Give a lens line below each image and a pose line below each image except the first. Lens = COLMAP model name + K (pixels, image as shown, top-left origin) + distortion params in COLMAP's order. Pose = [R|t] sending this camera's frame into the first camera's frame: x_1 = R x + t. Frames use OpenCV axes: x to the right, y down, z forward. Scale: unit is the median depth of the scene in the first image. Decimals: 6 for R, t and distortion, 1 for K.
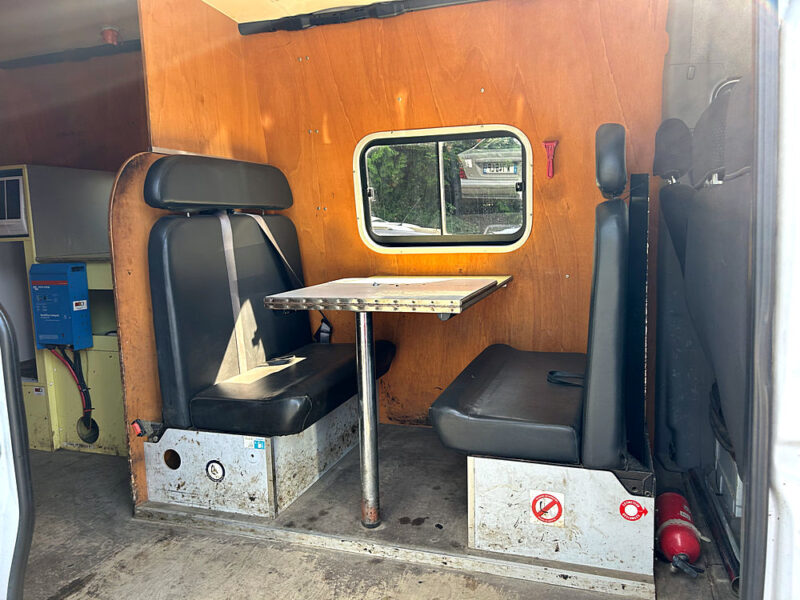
lens RADIAL K [[601.1, 0, 400.0], [0, 601.1, 300.0], [0, 0, 1]] dist [0.011012, -0.002423]
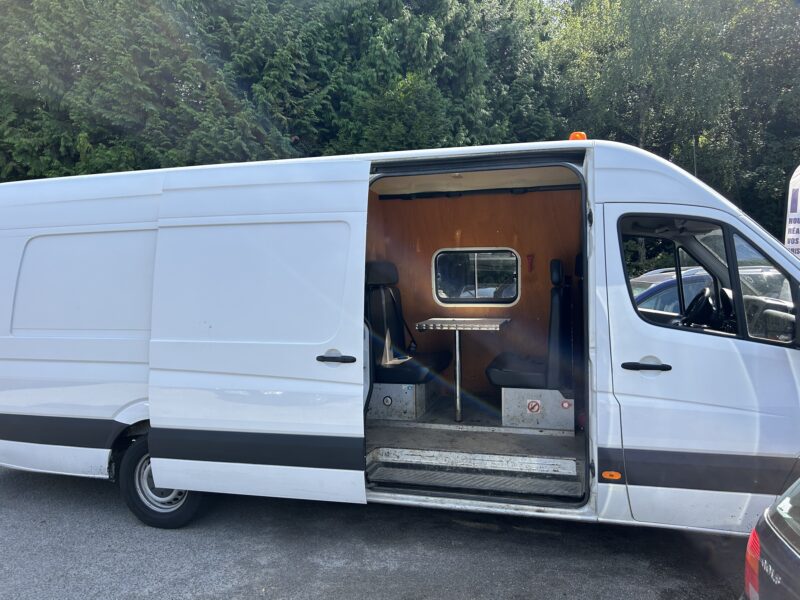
lens RADIAL K [[601.1, 0, 400.0], [0, 601.1, 300.0], [0, 0, 1]] dist [0.011012, -0.002423]
pose [[0.997450, 0.014866, 0.069804, -0.462434], [-0.008136, 0.995374, -0.095731, 0.132945], [-0.070904, 0.094919, 0.992957, -1.400622]]
